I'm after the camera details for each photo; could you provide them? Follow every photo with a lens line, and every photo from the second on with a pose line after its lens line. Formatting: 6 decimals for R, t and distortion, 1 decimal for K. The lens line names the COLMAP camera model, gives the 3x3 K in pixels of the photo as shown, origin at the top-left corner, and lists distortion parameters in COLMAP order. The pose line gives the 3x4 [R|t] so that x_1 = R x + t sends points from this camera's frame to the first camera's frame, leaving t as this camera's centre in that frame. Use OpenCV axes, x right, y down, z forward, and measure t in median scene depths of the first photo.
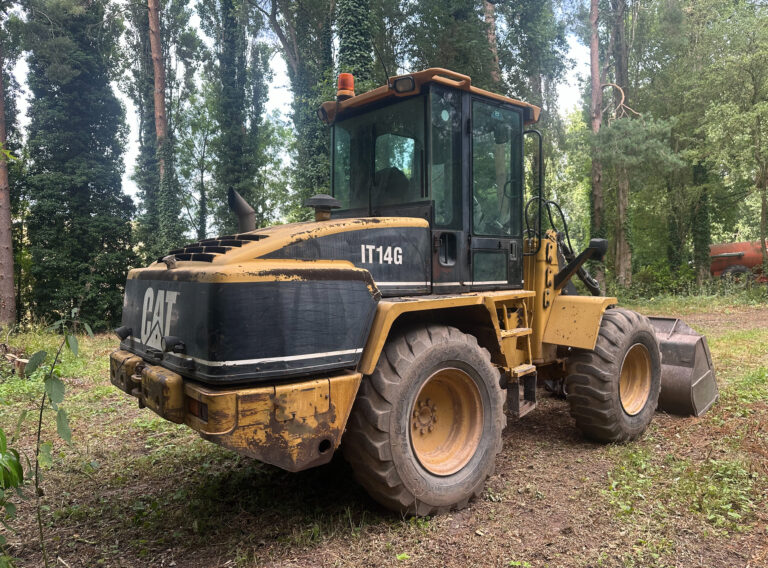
lens RADIAL K [[545.5, 0, 399.3], [0, 545.5, 300.6], [0, 0, 1]] dist [0.196008, -0.374309]
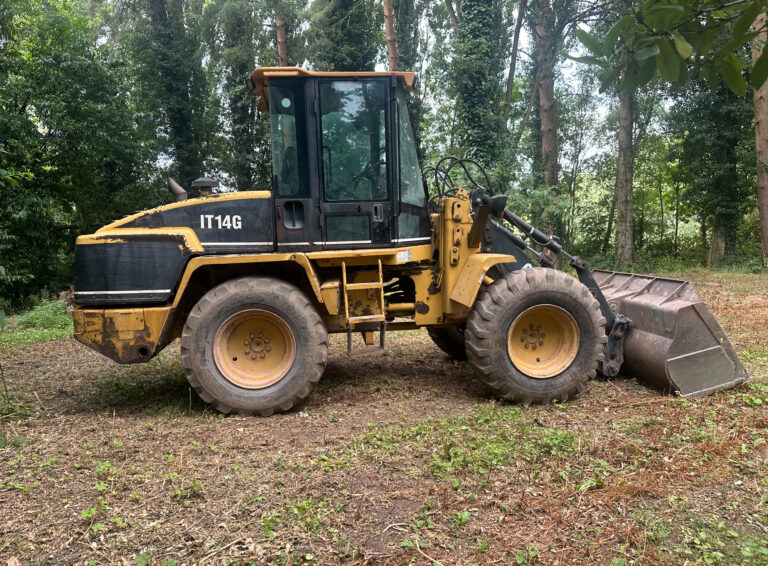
lens RADIAL K [[549.0, 0, 383.2], [0, 549.0, 311.4], [0, 0, 1]] dist [0.044655, -0.001744]
pose [[0.833412, 0.064236, -0.548907, 1.030016], [-0.009457, 0.994734, 0.102050, -0.007729], [0.552572, -0.079858, 0.829631, 0.088032]]
